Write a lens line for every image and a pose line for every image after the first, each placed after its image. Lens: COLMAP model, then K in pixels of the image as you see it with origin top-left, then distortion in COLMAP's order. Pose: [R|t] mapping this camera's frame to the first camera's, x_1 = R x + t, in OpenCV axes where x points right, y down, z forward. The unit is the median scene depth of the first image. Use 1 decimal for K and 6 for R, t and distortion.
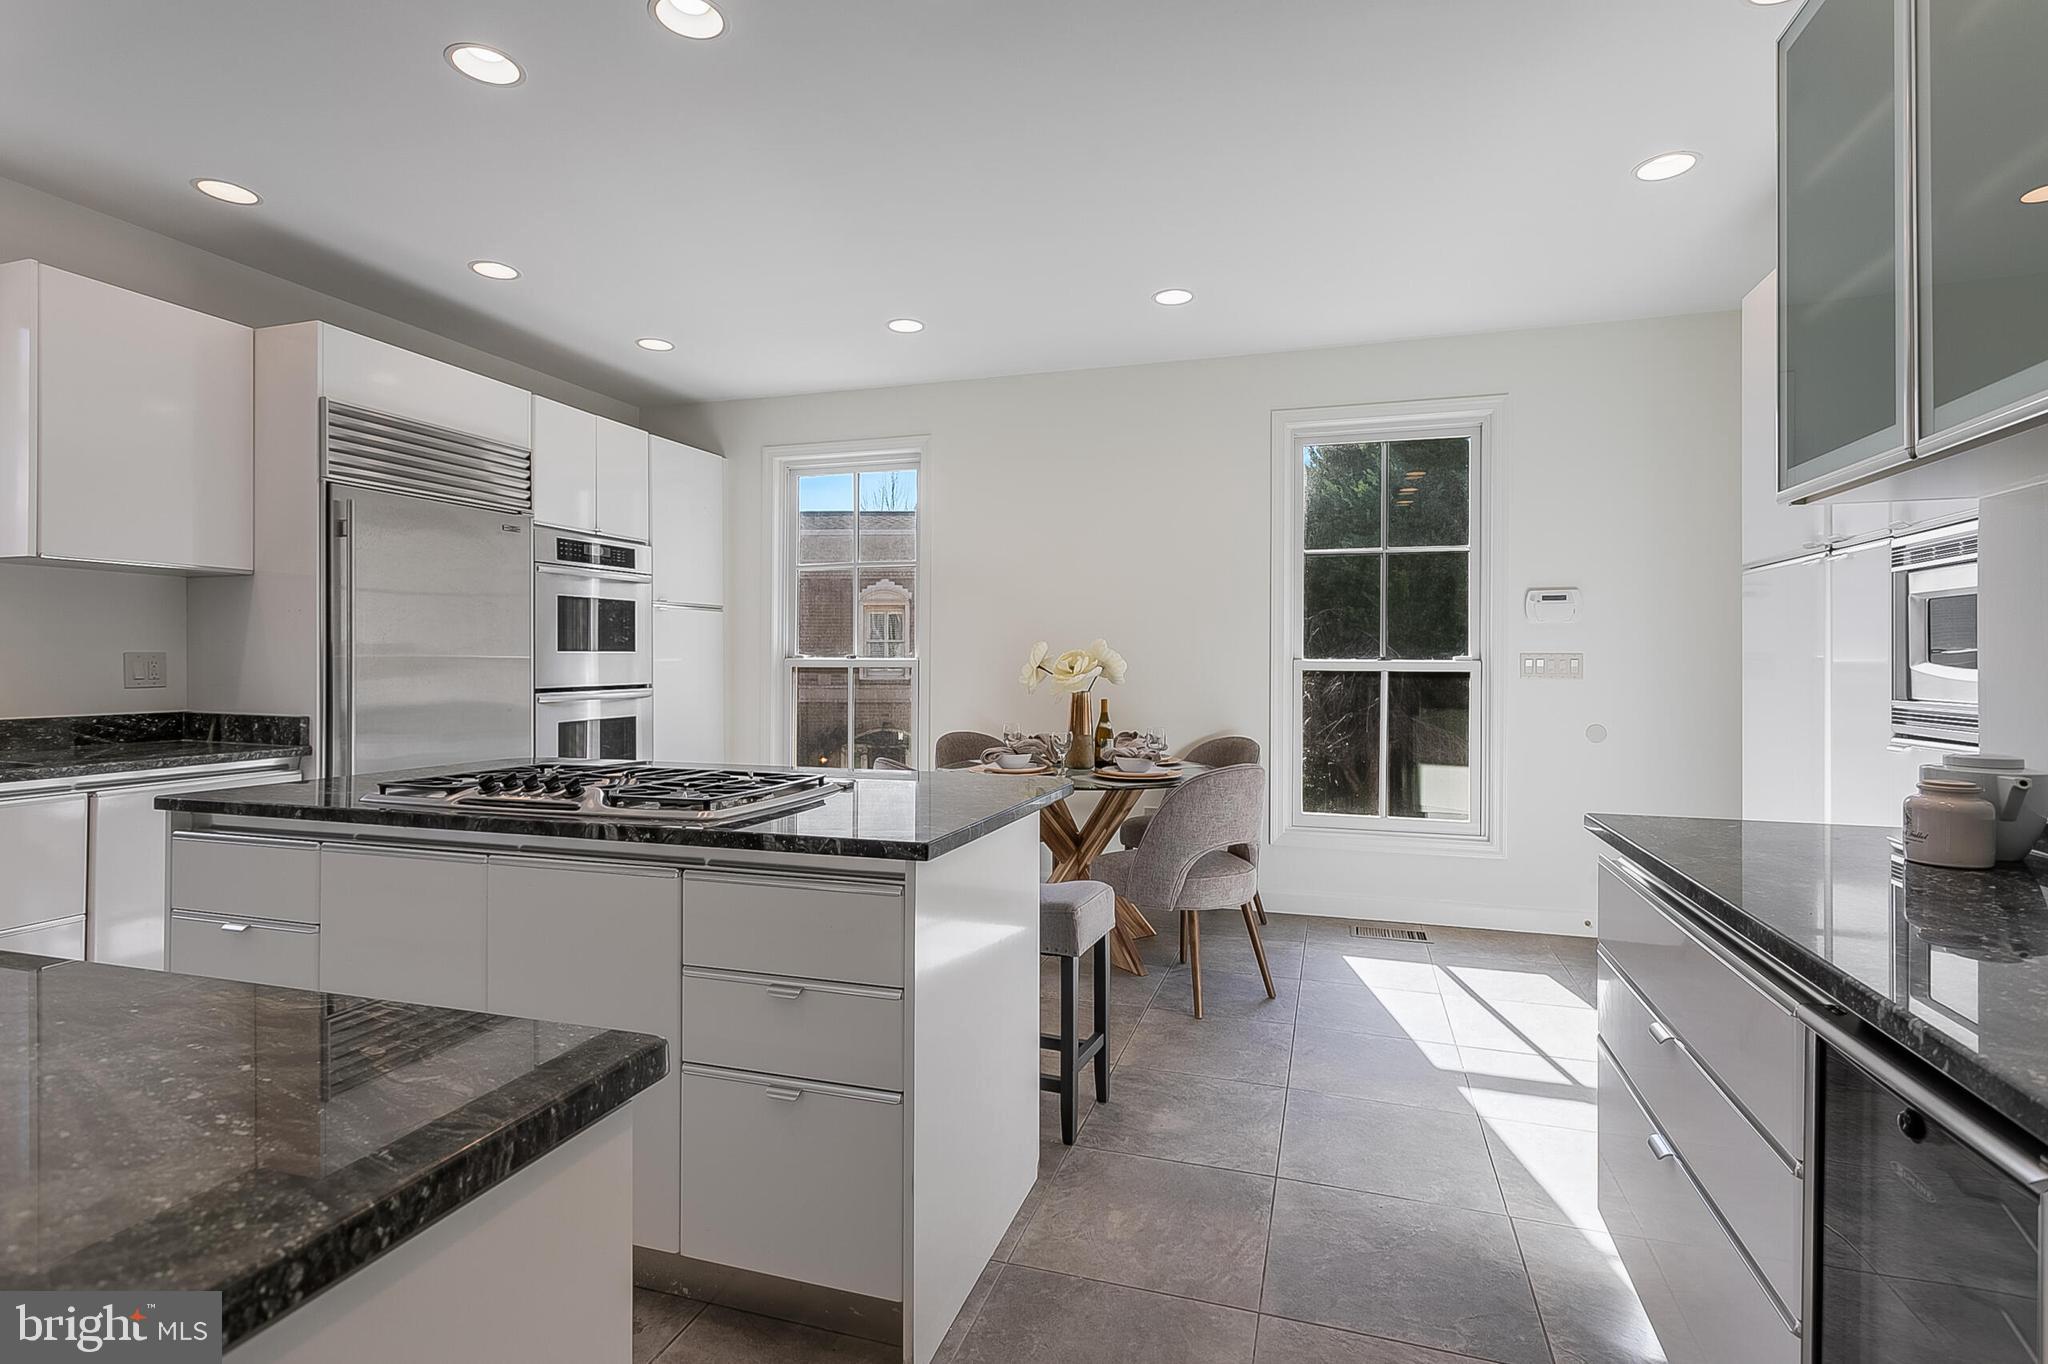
lens RADIAL K [[966.8, 0, 1029.2], [0, 966.8, 671.0], [0, 0, 1]] dist [-0.001669, -0.000289]
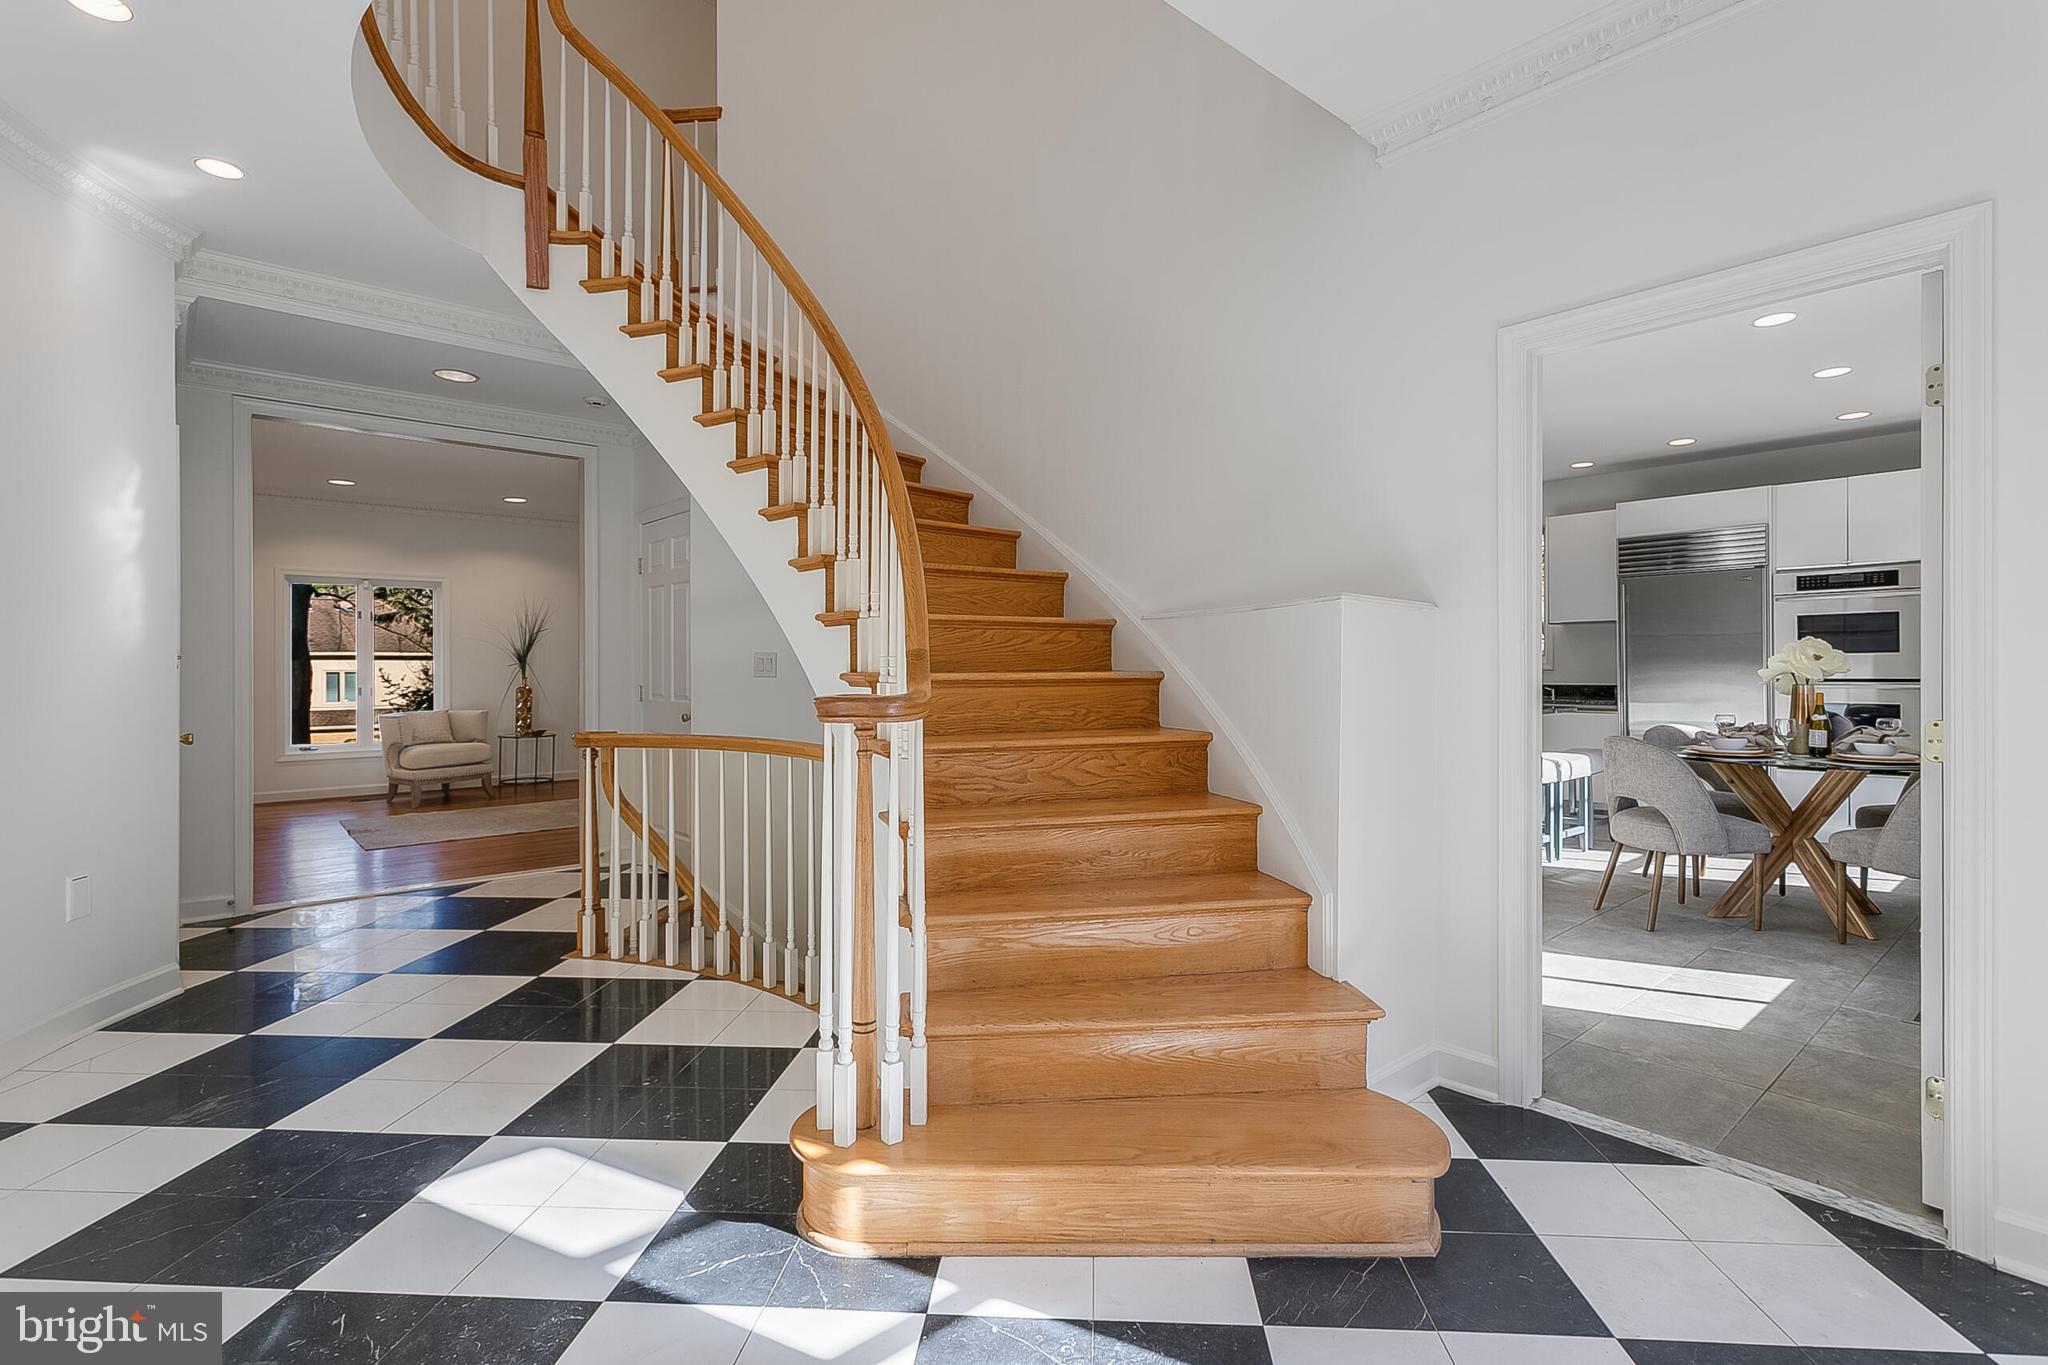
lens RADIAL K [[972.3, 0, 1034.0], [0, 972.3, 676.7], [0, 0, 1]] dist [-0.000850, 0.001270]
pose [[-0.512772, 0.006105, -0.858503, 1.744826], [-0.005039, 0.999936, 0.010120, 0.006445], [0.858510, 0.009515, -0.512708, 0.971432]]
